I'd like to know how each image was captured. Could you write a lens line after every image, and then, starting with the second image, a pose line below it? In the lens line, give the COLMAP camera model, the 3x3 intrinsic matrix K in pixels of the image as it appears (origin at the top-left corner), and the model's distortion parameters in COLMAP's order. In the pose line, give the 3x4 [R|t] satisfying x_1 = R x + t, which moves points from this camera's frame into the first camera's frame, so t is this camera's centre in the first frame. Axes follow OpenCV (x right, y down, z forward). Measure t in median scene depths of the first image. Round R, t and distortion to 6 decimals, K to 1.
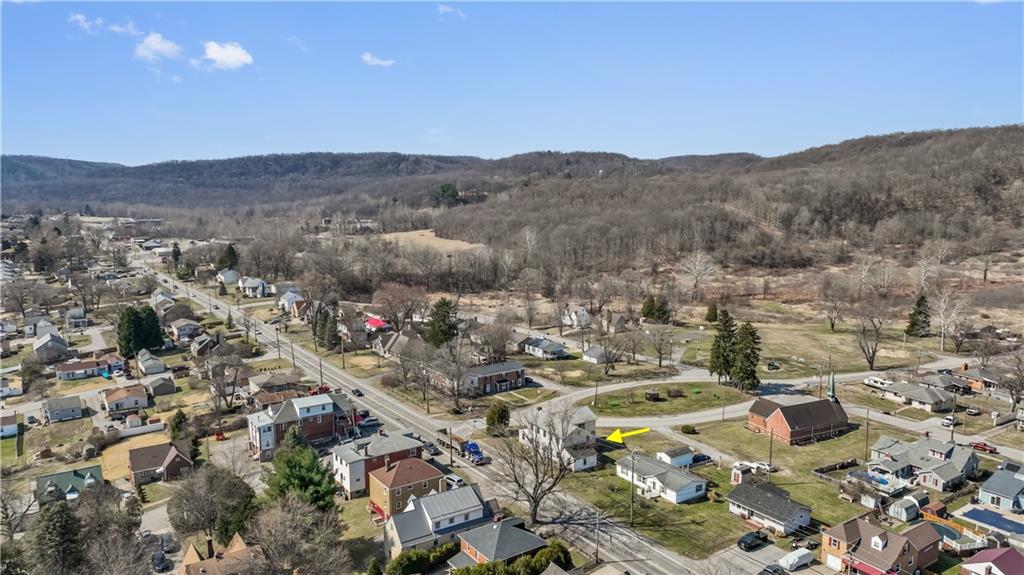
lens RADIAL K [[716.8, 0, 512.0], [0, 716.8, 287.5], [0, 0, 1]] dist [0.006447, 0.001966]
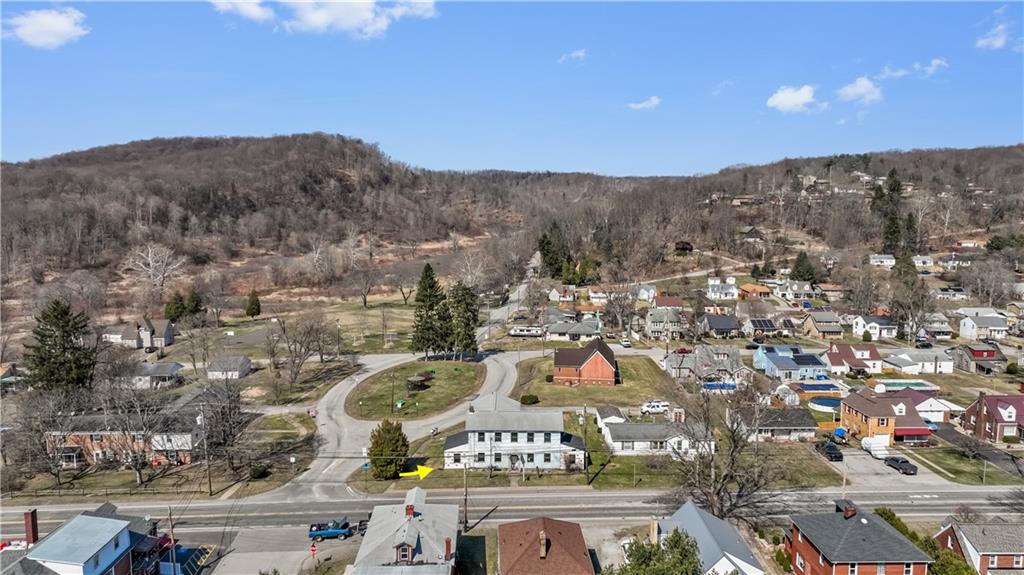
lens RADIAL K [[716.8, 0, 512.0], [0, 716.8, 287.5], [0, 0, 1]] dist [0.006447, 0.001966]
pose [[0.537995, -0.101716, 0.836789, -0.399916], [0.121353, 0.991698, 0.042524, 0.025686], [-0.834167, 0.078669, 0.545872, 0.480496]]
